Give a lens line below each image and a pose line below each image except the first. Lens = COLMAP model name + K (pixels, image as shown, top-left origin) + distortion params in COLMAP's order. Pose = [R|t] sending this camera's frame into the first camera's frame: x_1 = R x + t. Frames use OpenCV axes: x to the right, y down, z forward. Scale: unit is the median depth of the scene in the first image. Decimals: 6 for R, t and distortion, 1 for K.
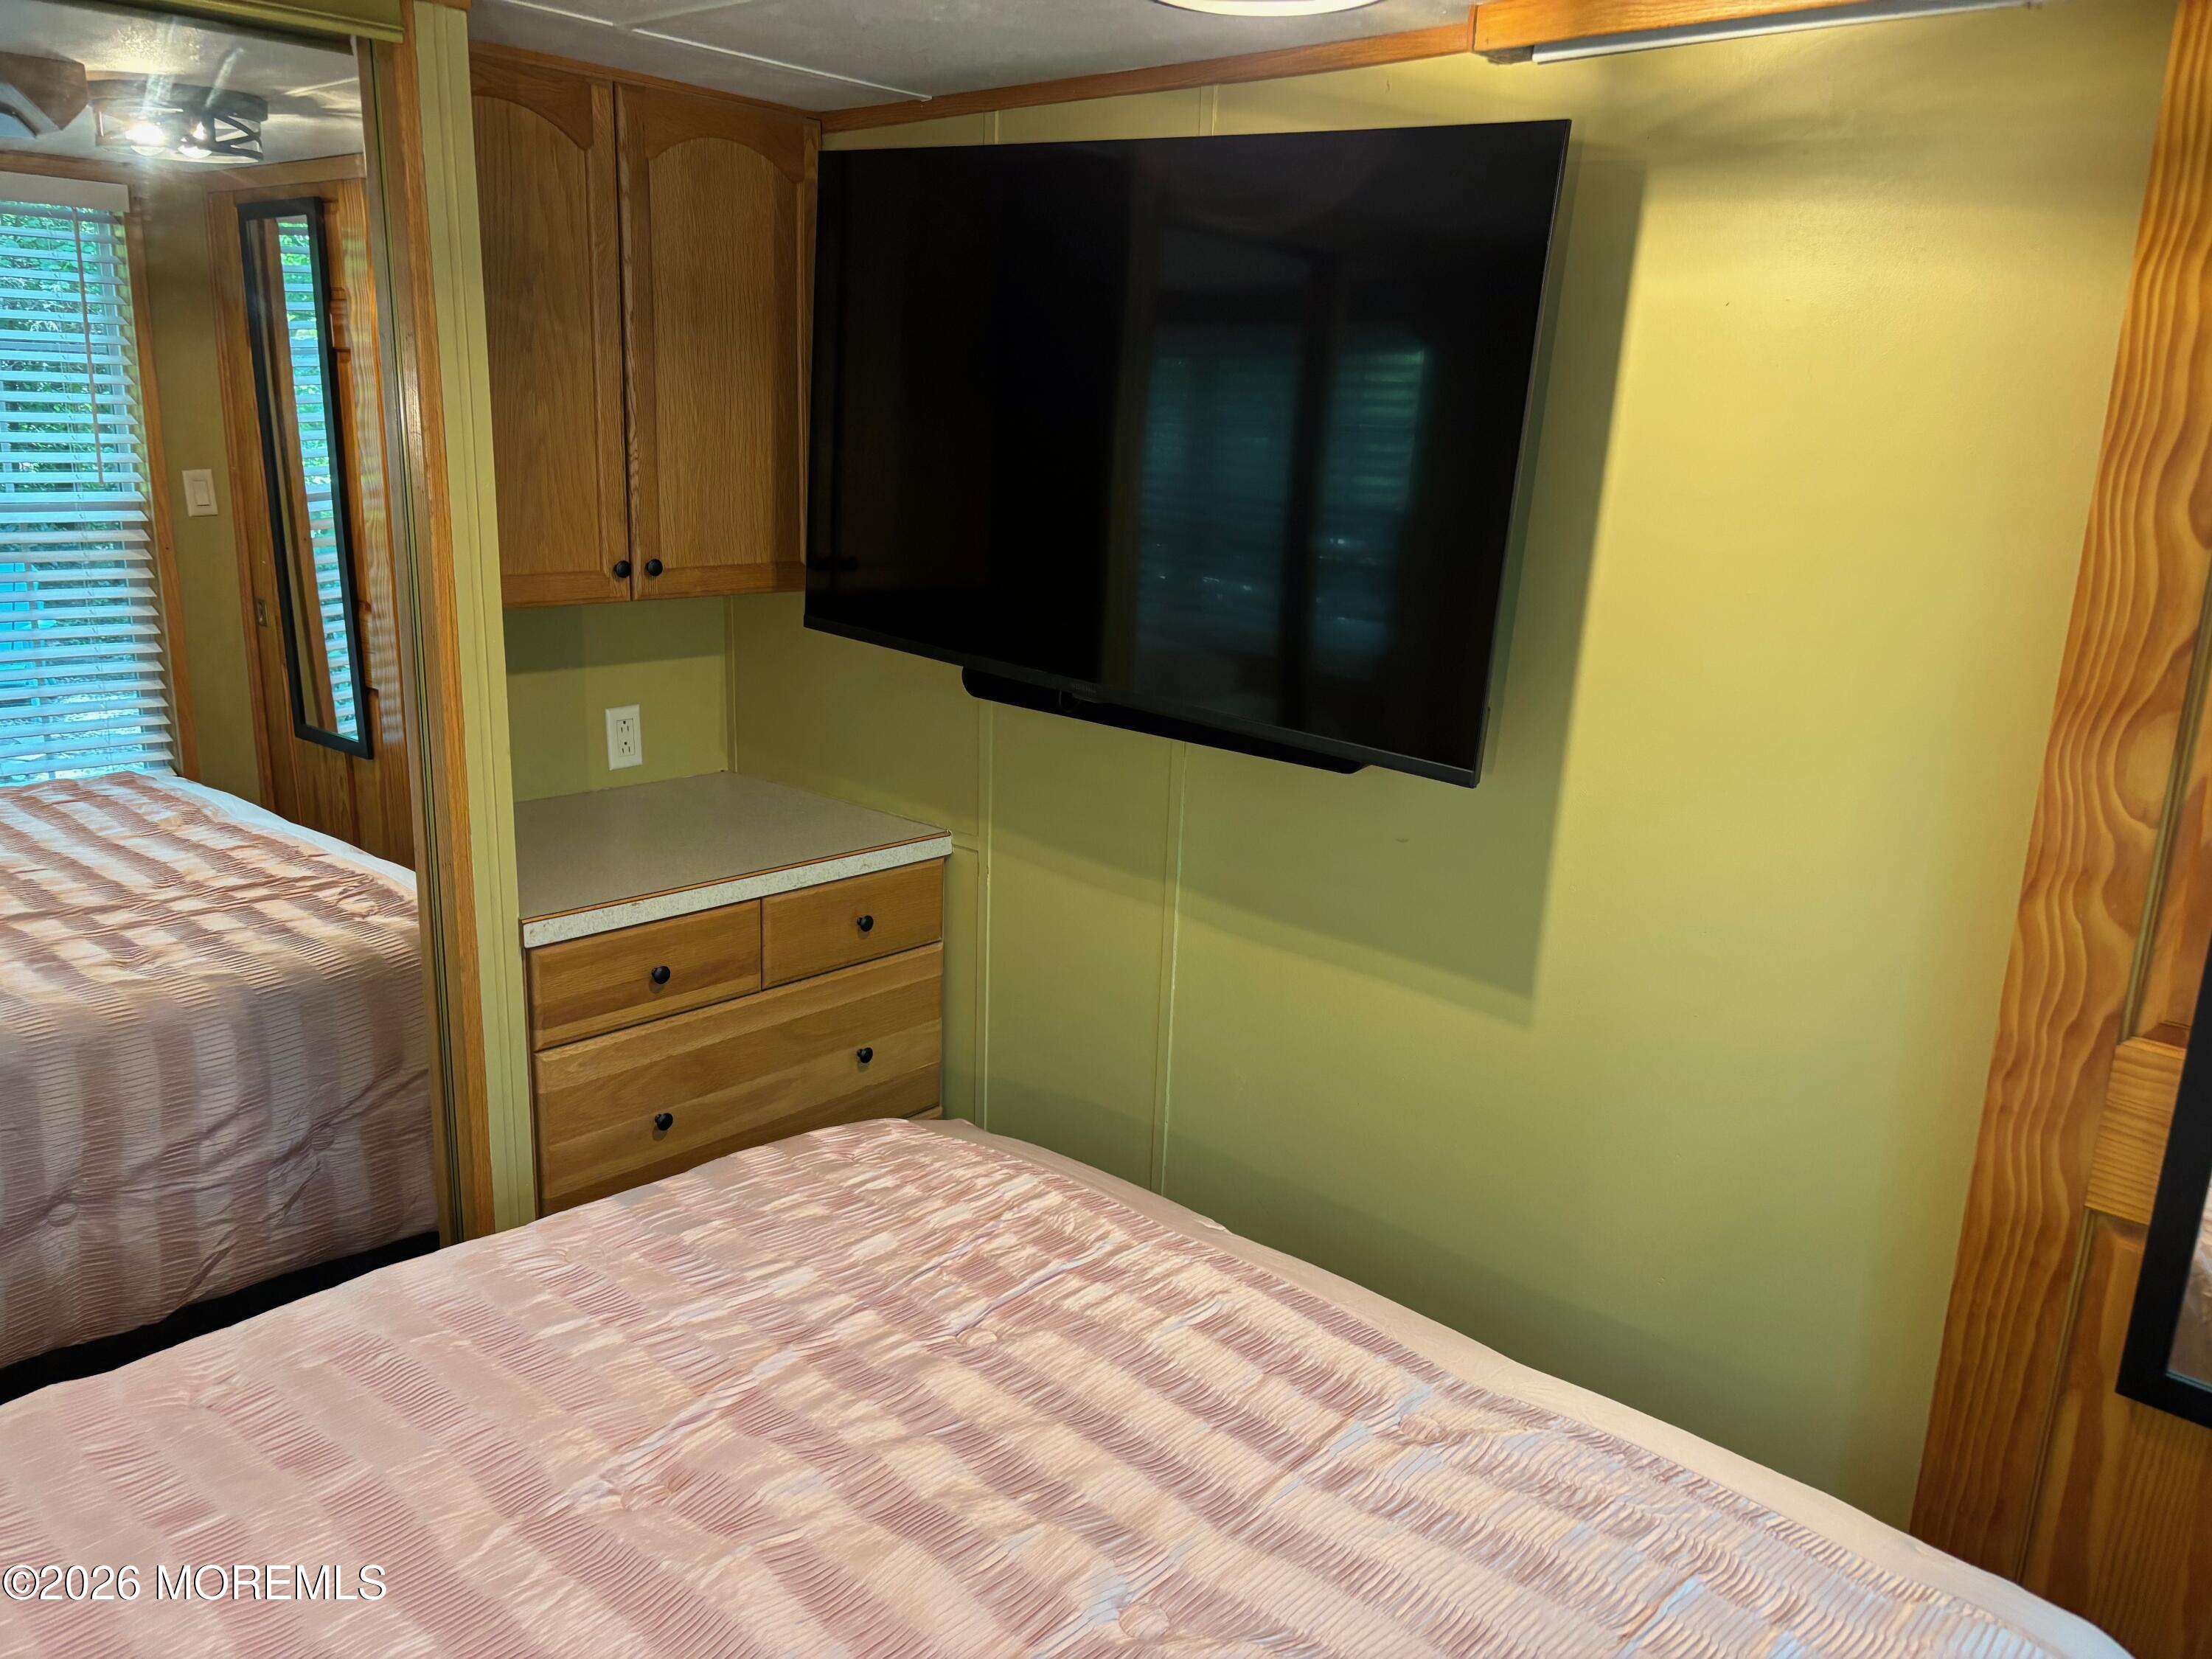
lens RADIAL K [[1663.8, 0, 1108.3], [0, 1663.8, 836.1], [0, 0, 1]] dist [0.055221, -0.057242]
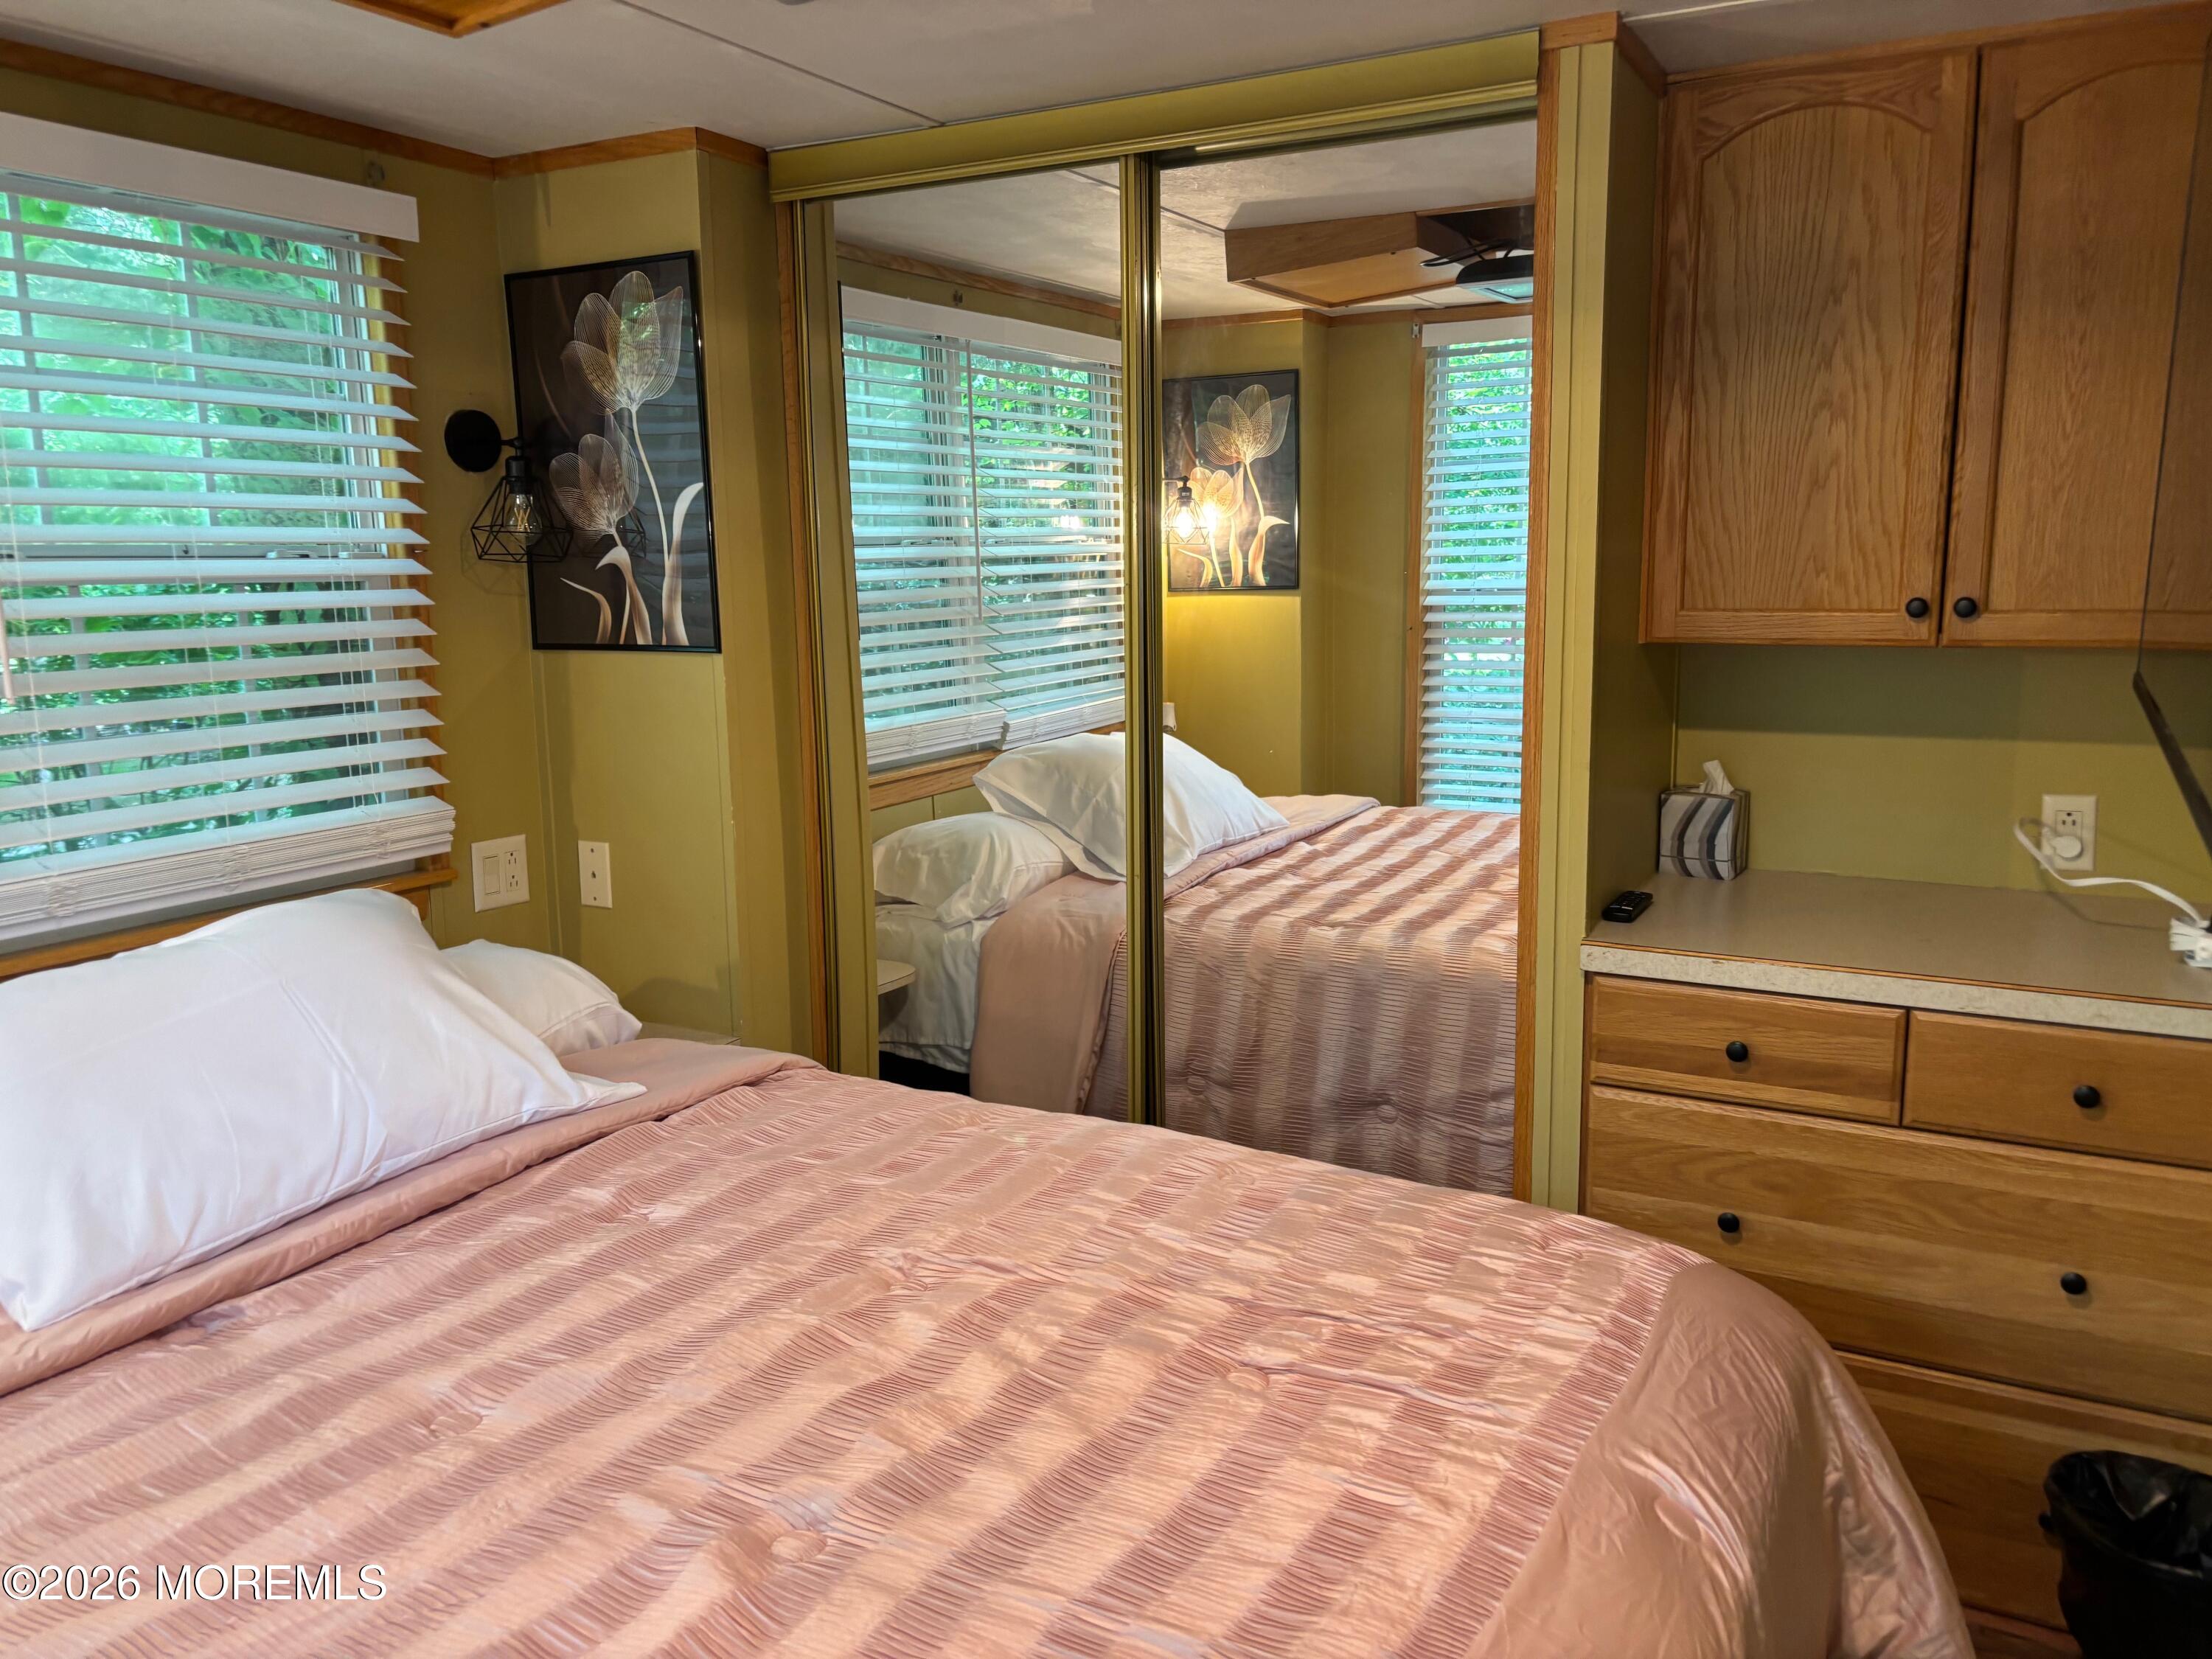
lens RADIAL K [[1663.8, 0, 1108.3], [0, 1663.8, 836.1], [0, 0, 1]] dist [0.055221, -0.057242]
pose [[0.231561, 0.120598, -0.965316, 0.574031], [-0.220477, 0.972972, 0.068666, -0.016845], [0.947507, 0.196929, 0.251892, 0.522733]]
